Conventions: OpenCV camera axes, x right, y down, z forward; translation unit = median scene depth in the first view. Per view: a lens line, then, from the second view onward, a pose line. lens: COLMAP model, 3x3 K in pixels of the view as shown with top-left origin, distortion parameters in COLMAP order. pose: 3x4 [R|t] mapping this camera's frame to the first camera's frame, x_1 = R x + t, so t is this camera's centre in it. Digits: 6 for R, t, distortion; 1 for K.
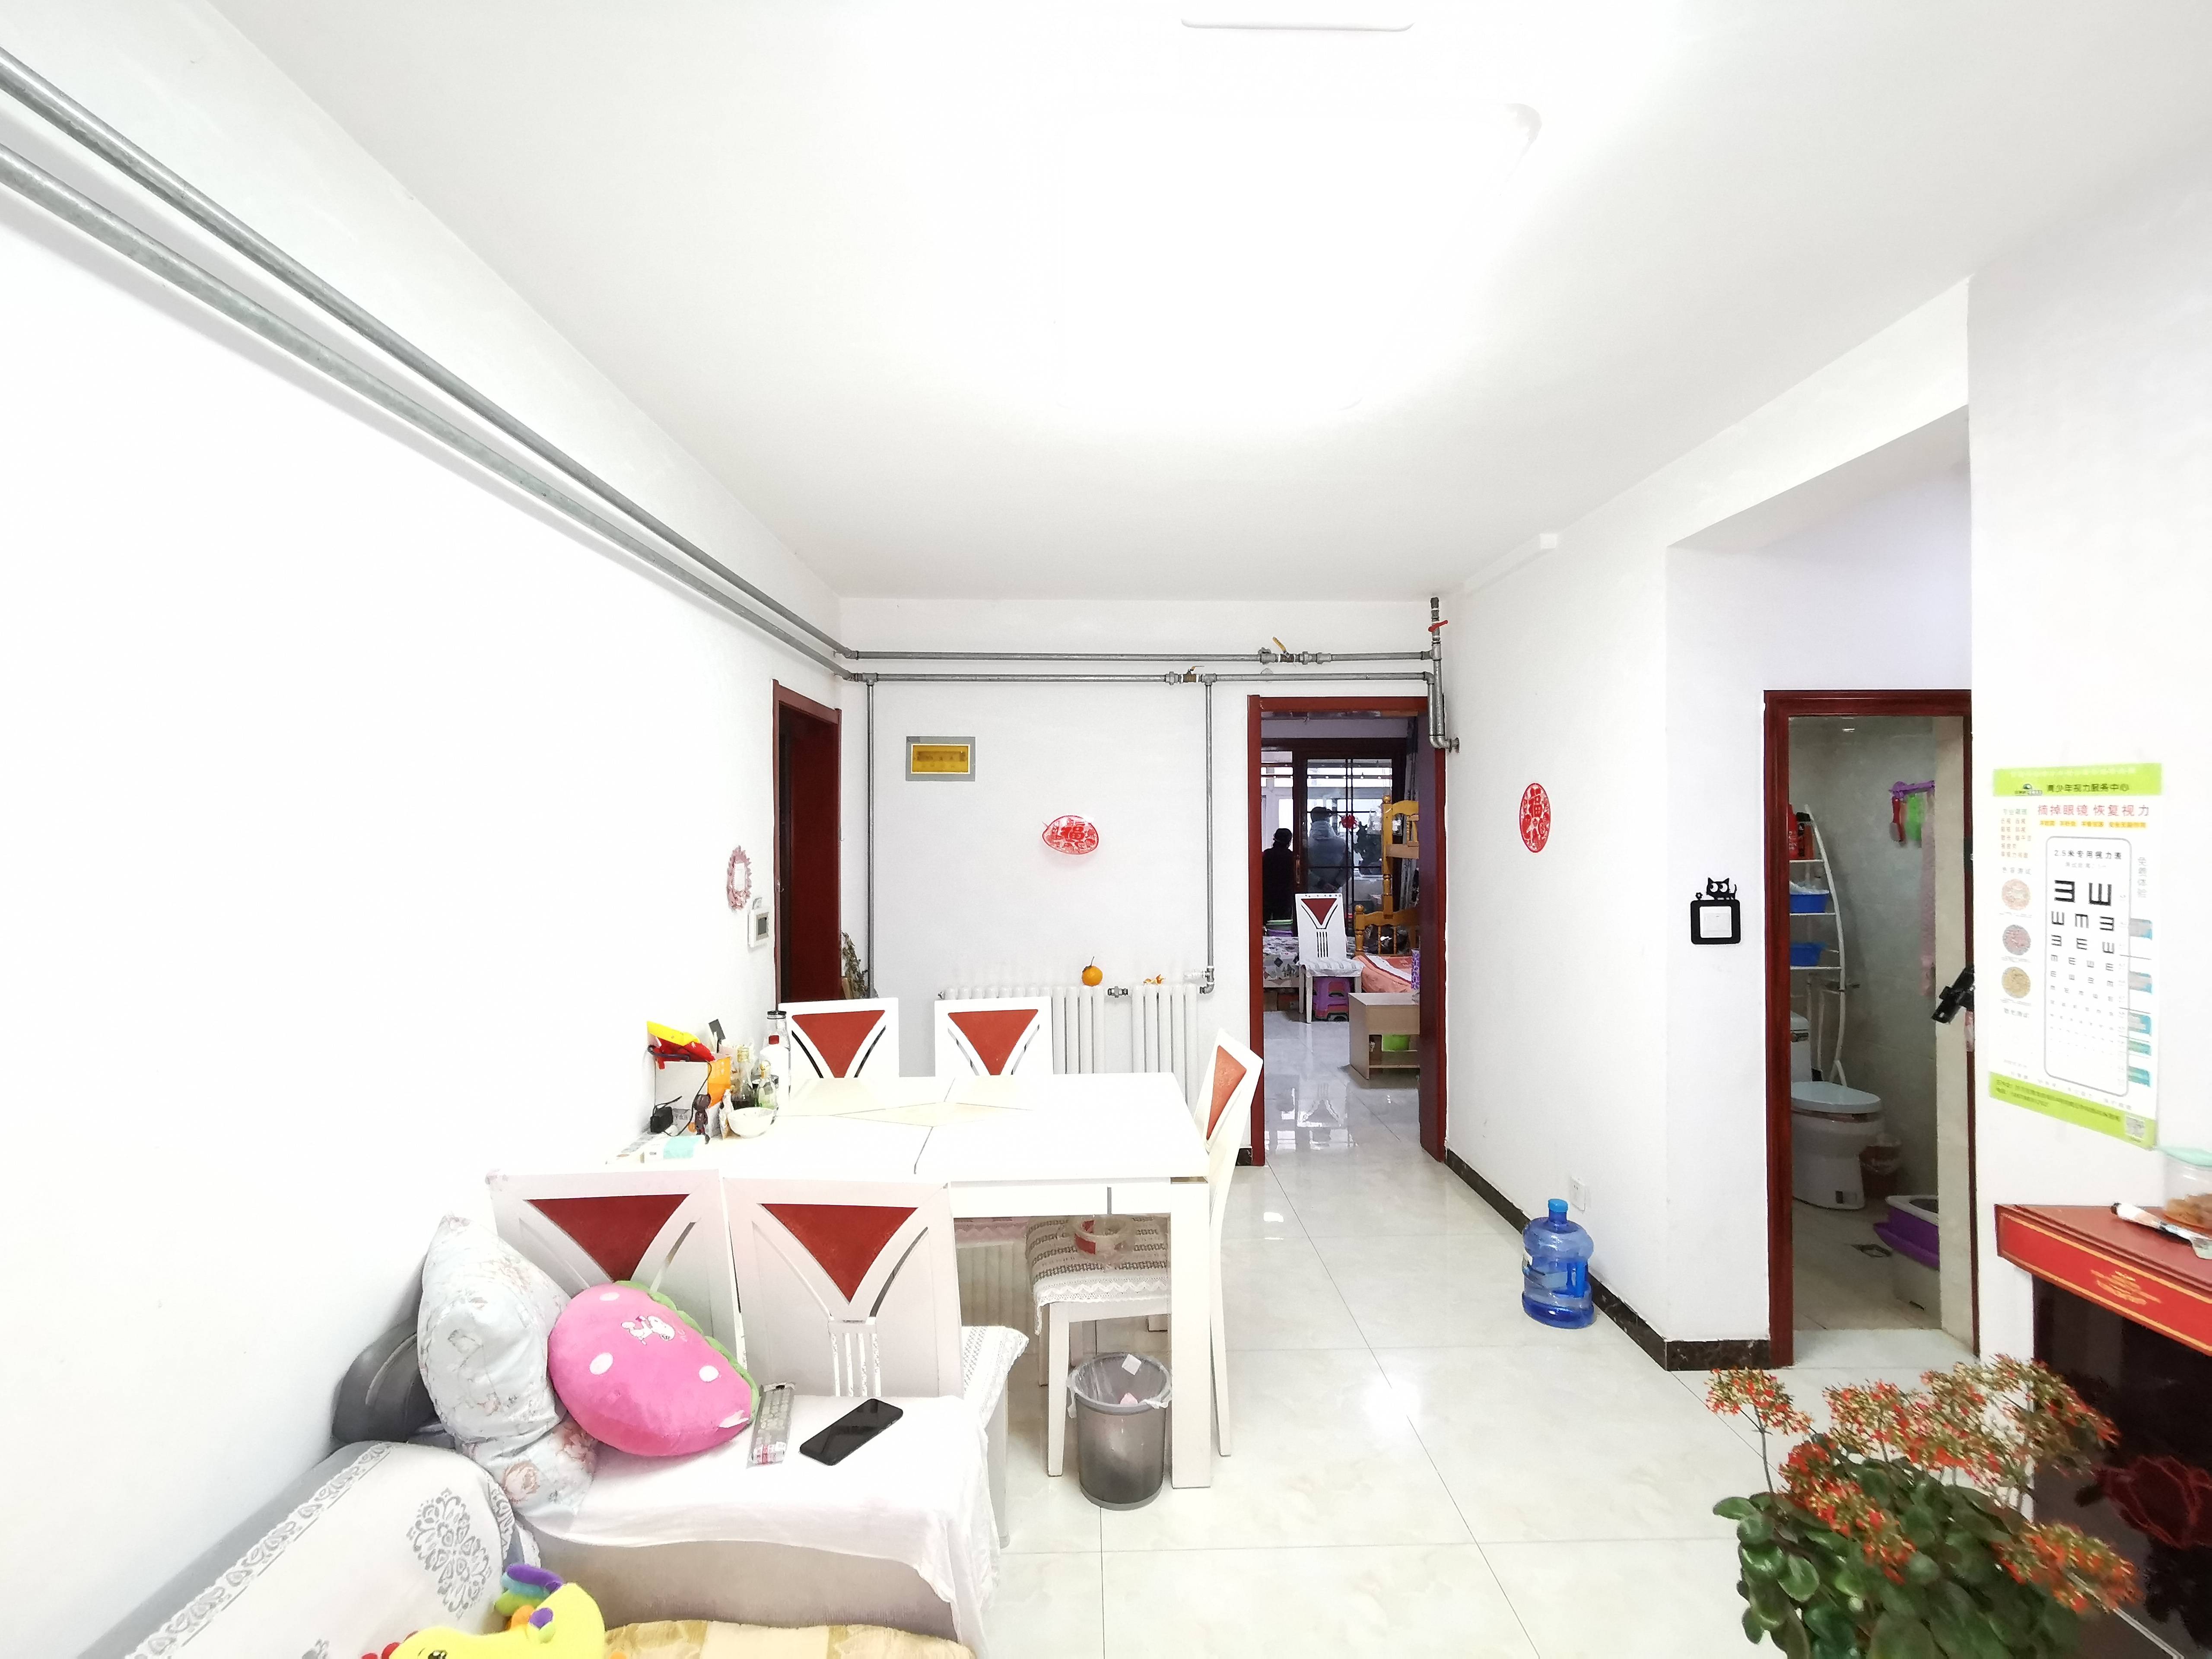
lens RADIAL K [[1017.4, 0, 1112.5], [0, 1017.4, 821.9], [0, 0, 1]] dist [0.000172, 0.000001]
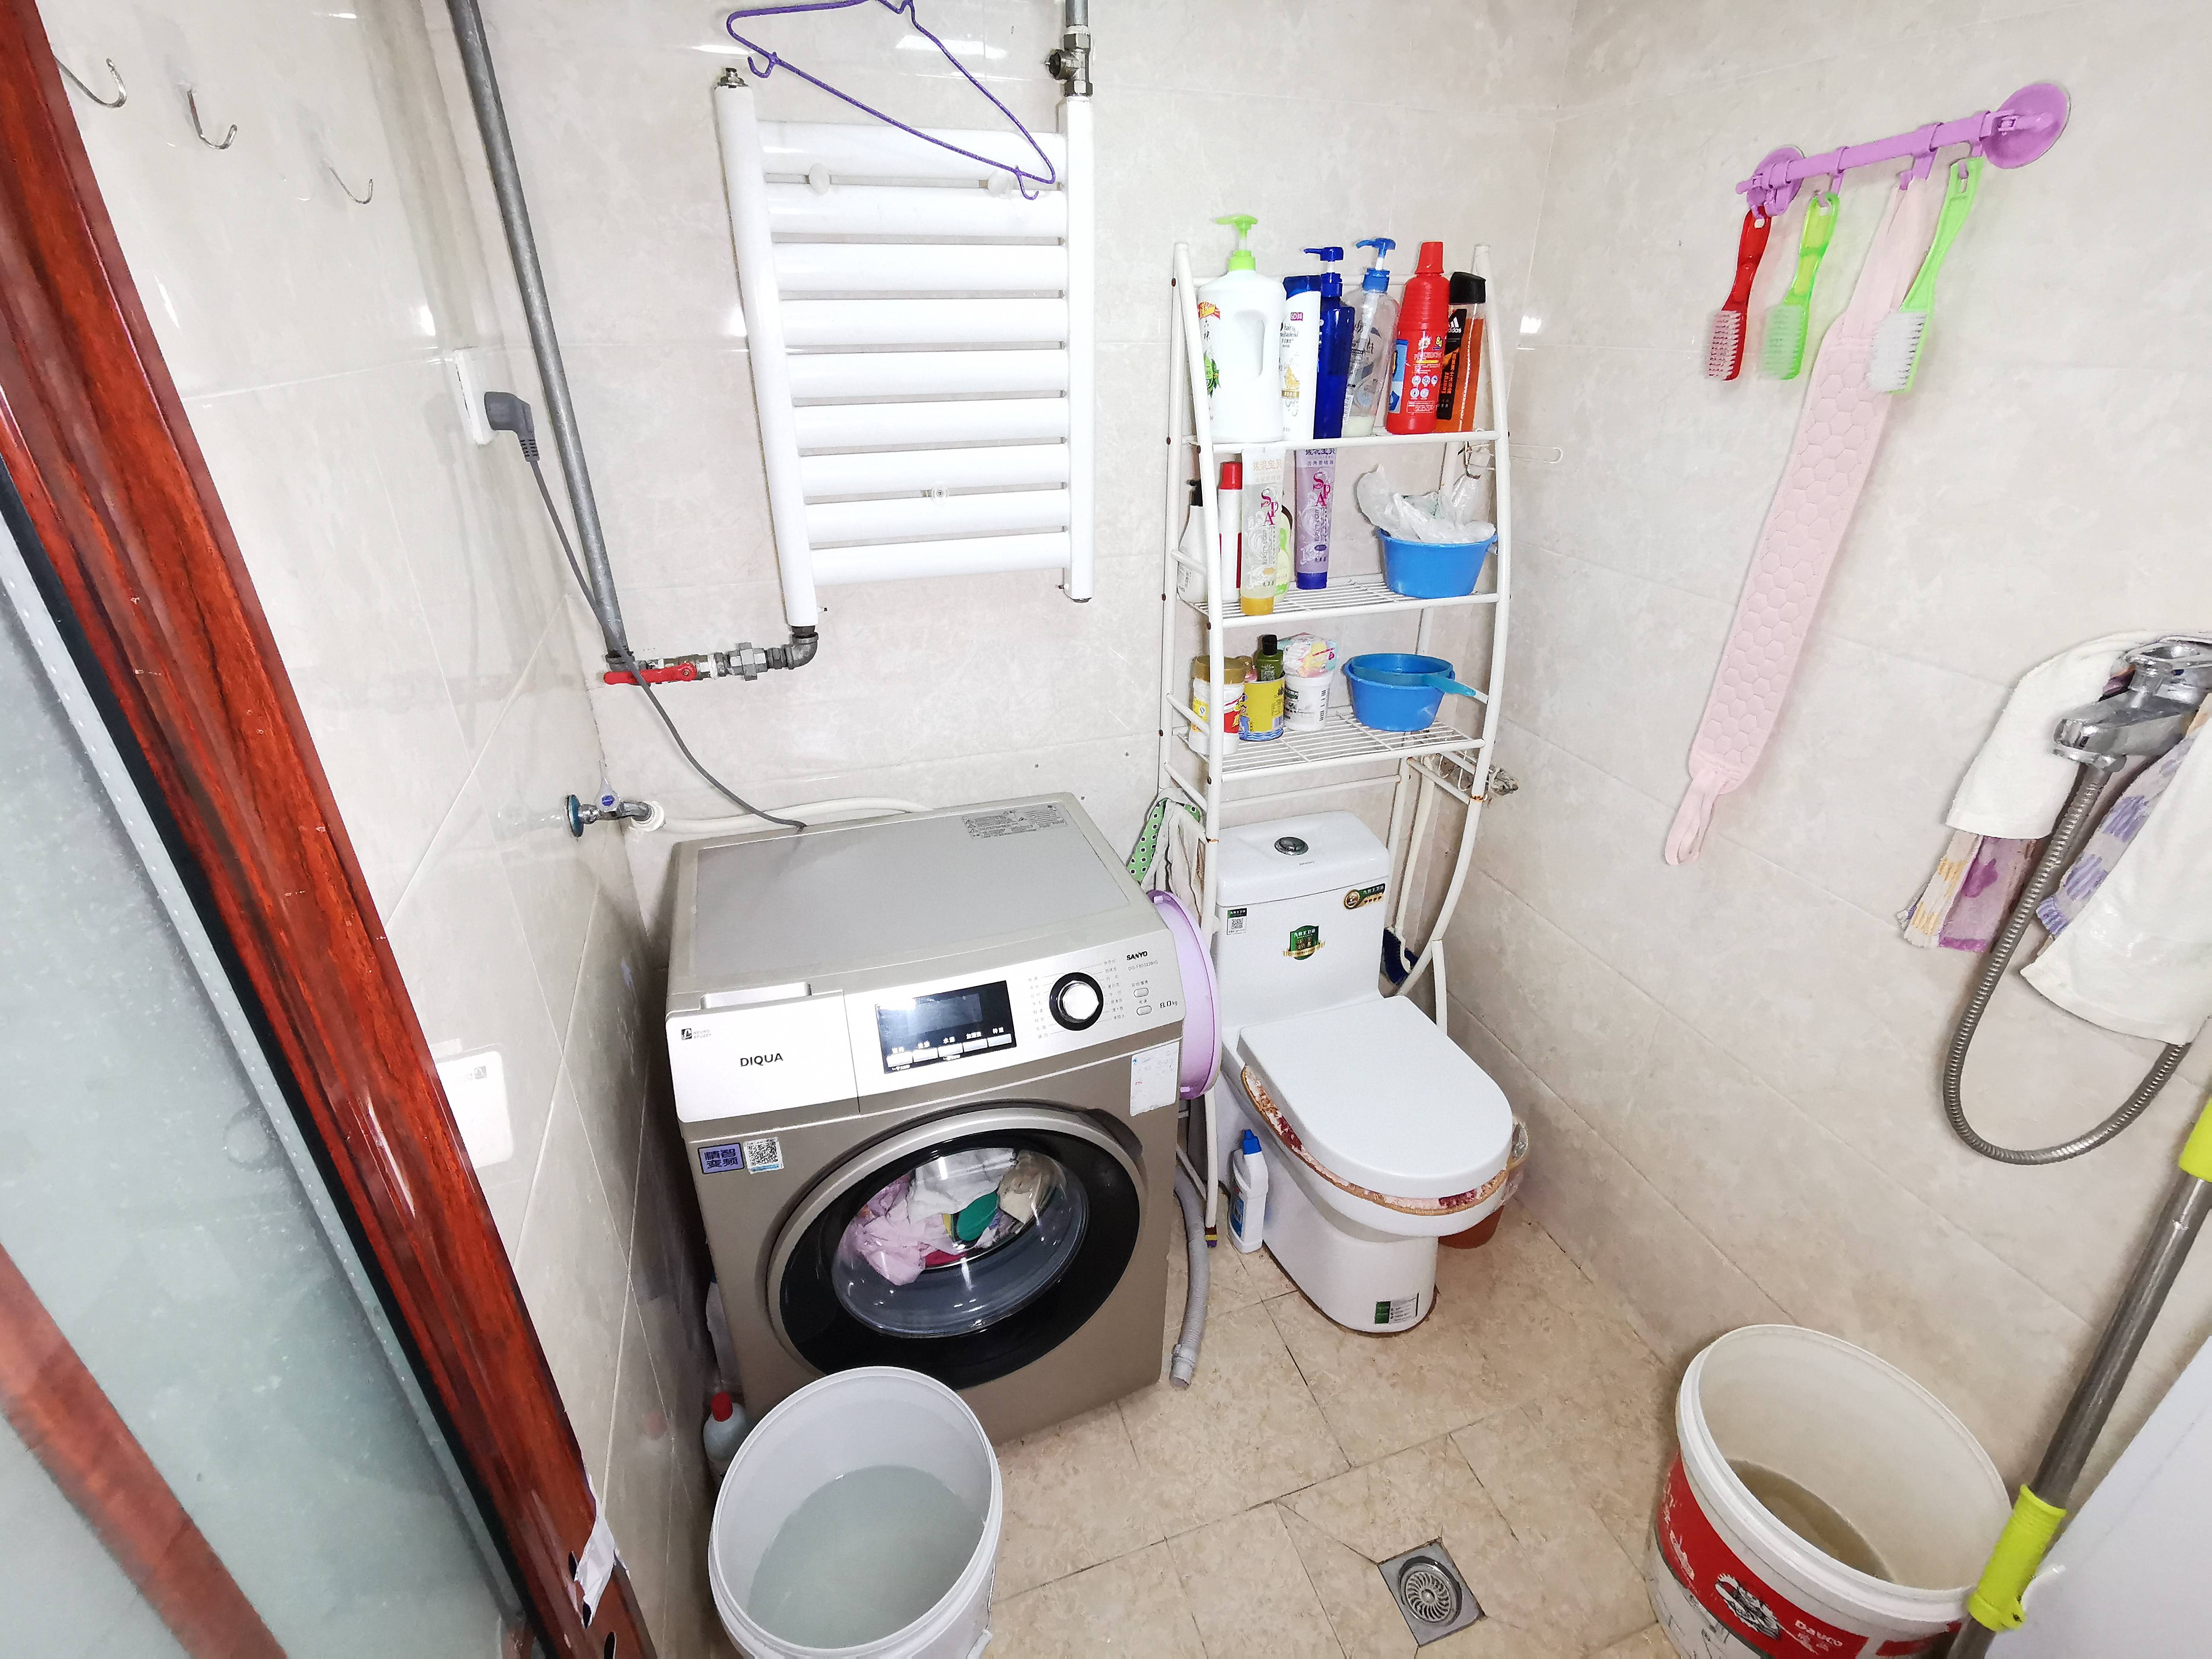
lens RADIAL K [[1017.4, 0, 1094.5], [0, 1017.4, 828.3], [0, 0, 1]] dist [0.000172, 0.000001]
pose [[0.961904, -0.120539, 0.245380, 0.187097], [-0.005421, 0.888966, 0.457940, 0.000221], [-0.273334, -0.441825, 0.854447, 0.273908]]
